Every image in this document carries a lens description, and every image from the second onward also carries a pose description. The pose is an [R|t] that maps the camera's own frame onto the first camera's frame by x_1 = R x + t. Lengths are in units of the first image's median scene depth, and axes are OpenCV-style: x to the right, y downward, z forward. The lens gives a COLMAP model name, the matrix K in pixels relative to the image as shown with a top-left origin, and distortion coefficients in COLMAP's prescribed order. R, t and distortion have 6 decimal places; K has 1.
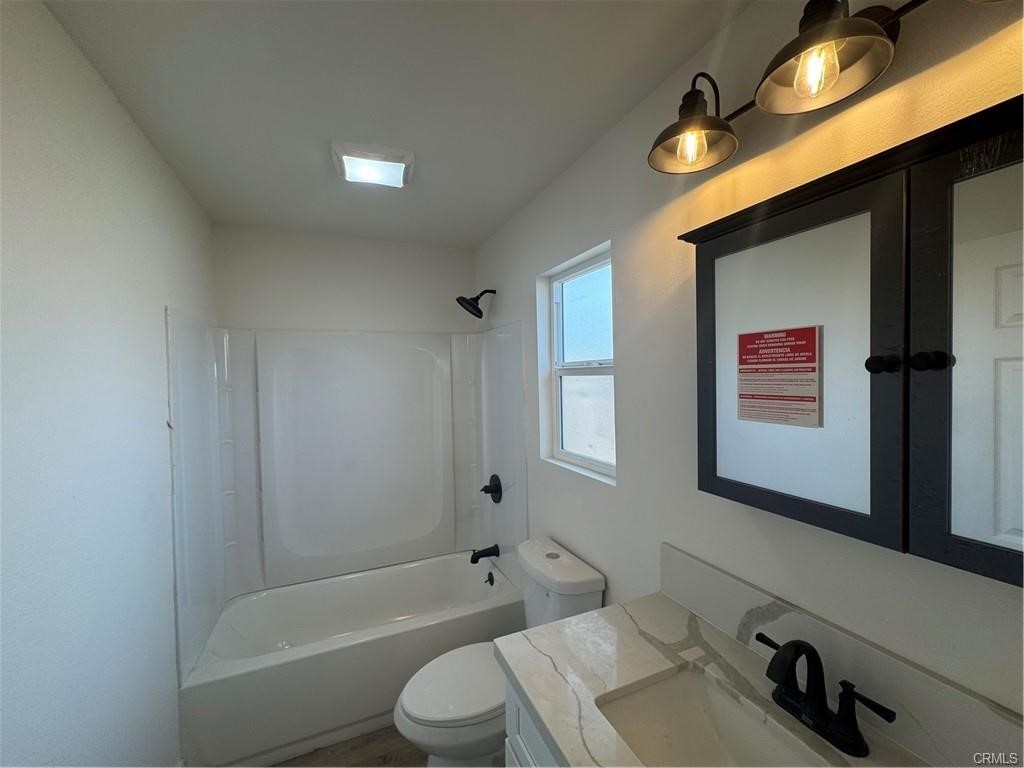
lens RADIAL K [[408.4, 0, 510.0], [0, 408.4, 388.4], [0, 0, 1]] dist [-0.004131, 0.000833]
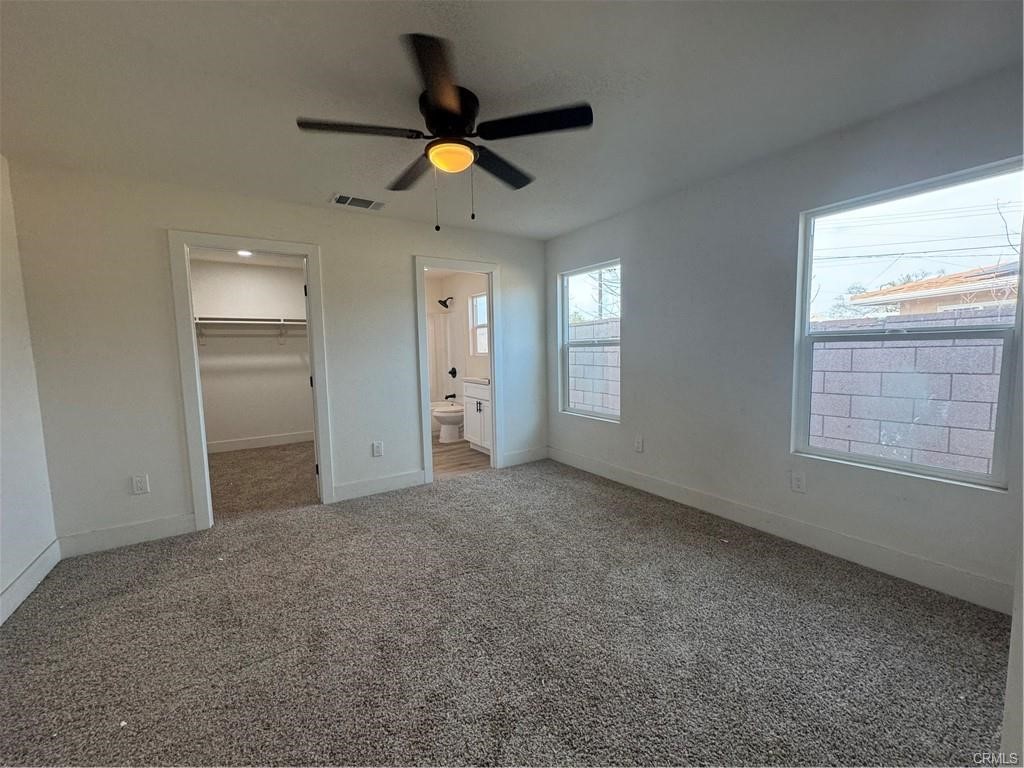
lens RADIAL K [[408.4, 0, 507.1], [0, 408.4, 389.3], [0, 0, 1]] dist [-0.004131, 0.000833]
pose [[0.985873, -0.020997, 0.166174, -0.142448], [0.006450, 0.996134, 0.087604, 0.127066], [-0.167371, -0.085295, 0.982197, -1.756114]]
